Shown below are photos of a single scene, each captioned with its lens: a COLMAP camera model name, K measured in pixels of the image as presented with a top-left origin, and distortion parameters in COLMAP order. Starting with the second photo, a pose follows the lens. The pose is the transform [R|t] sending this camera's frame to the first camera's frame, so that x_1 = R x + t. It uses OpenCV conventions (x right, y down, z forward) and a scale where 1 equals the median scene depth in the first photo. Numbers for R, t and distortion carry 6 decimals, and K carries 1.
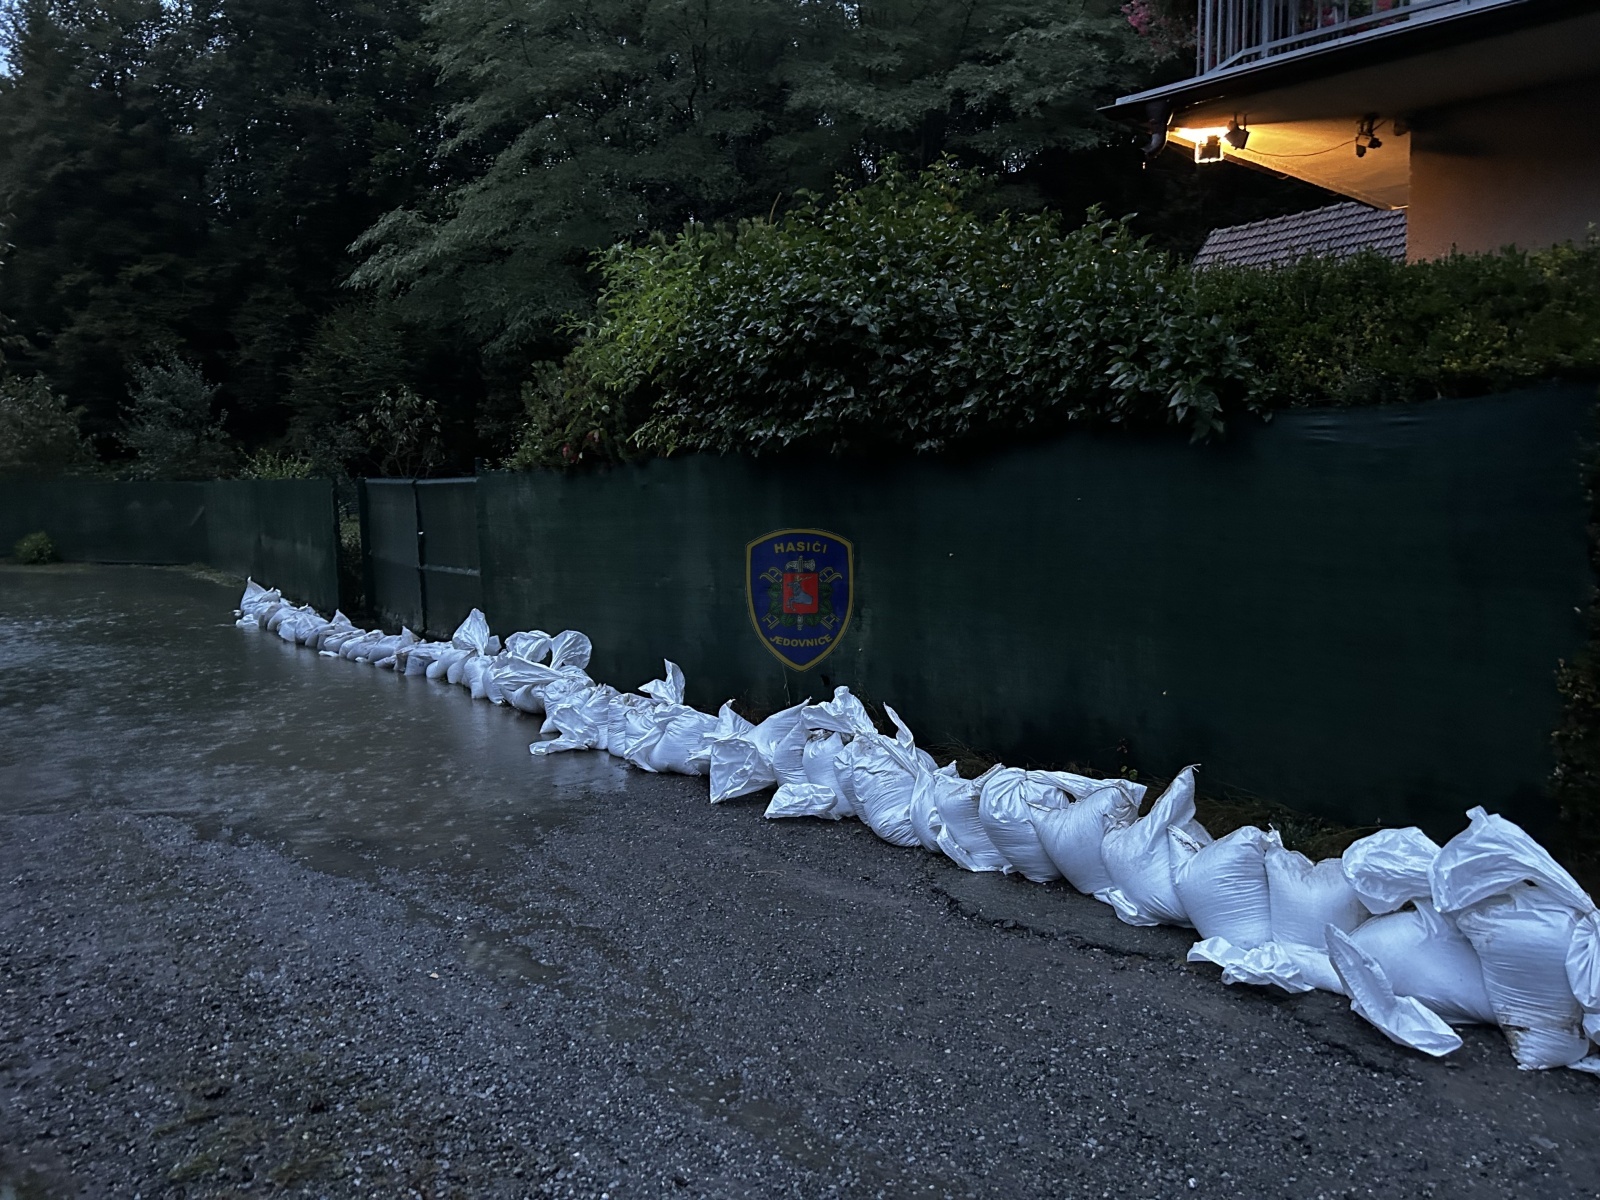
lens RADIAL K [[1224.5, 0, 793.5], [0, 1224.5, 601.4], [0, 0, 1]] dist [0.043639, -0.036132]
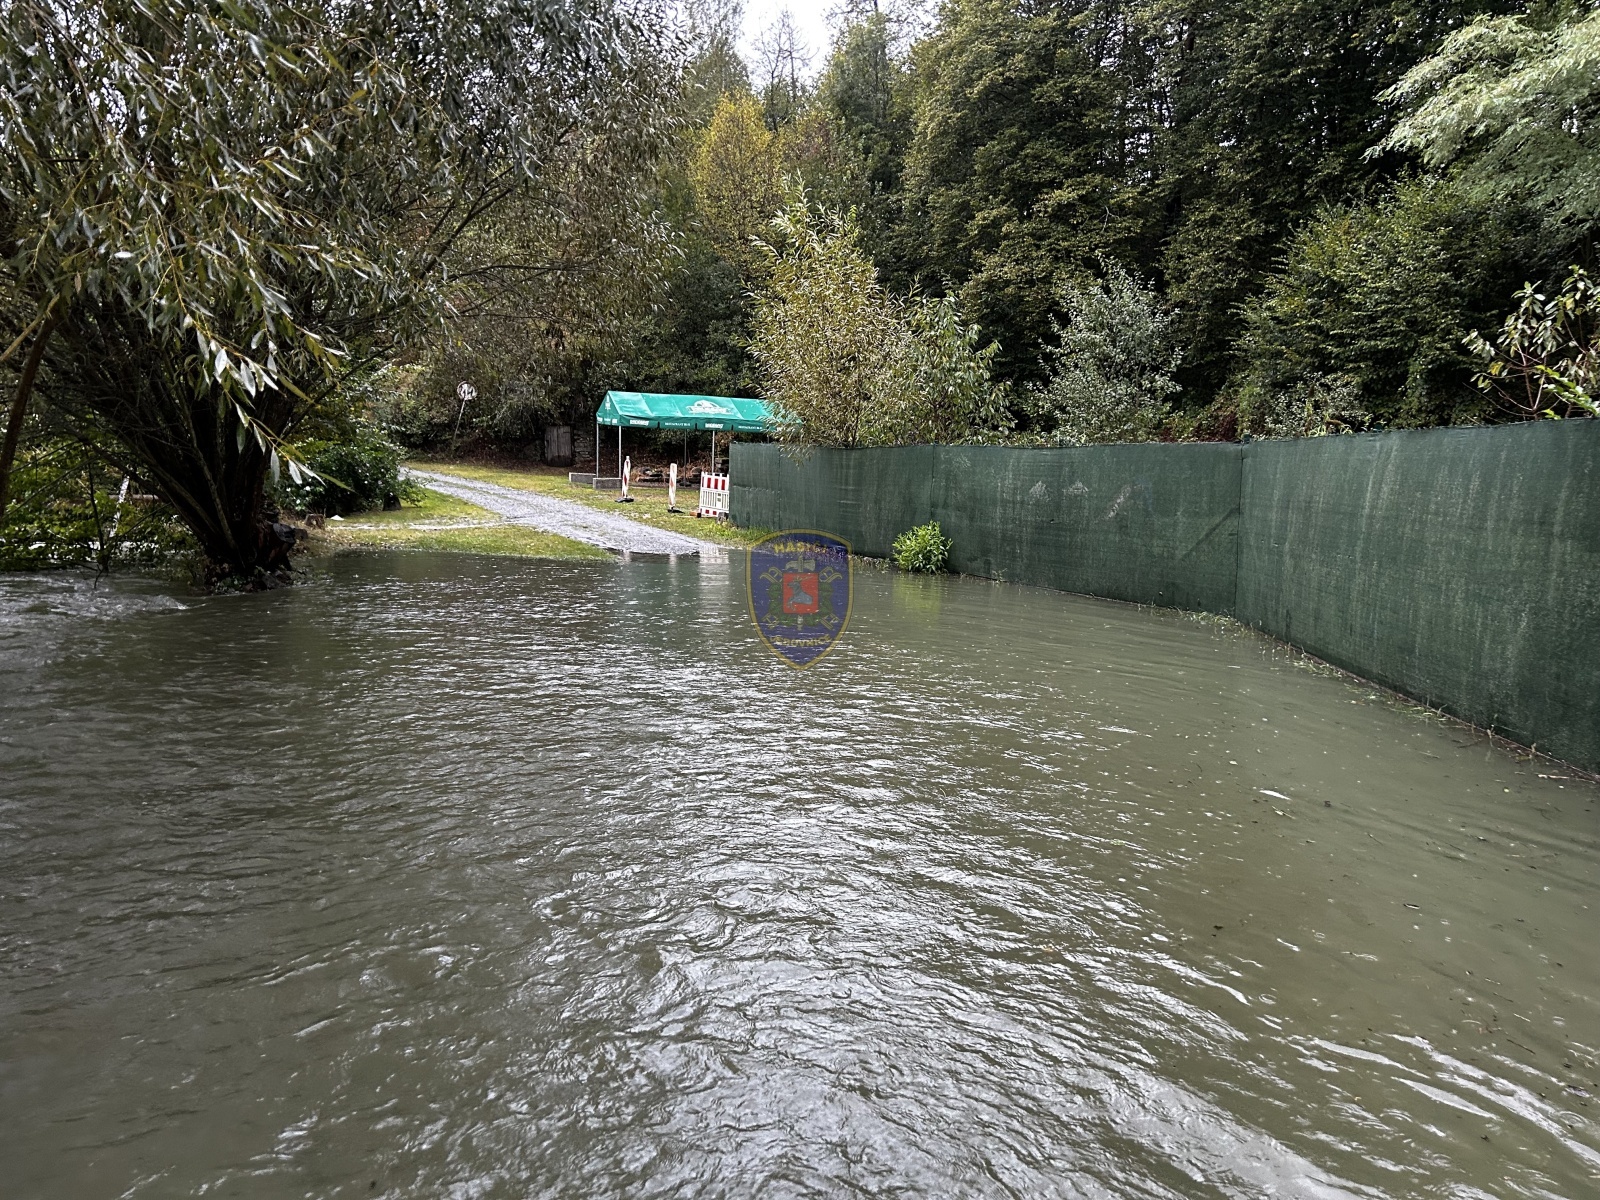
lens RADIAL K [[1224.5, 0, 799.2], [0, 1224.5, 598.1], [0, 0, 1]] dist [0.043639, -0.036132]
pose [[0.799660, 0.098420, -0.592332, -0.168120], [-0.095869, 0.994748, 0.035859, -0.020222], [0.592750, 0.028111, 0.804896, 0.267864]]
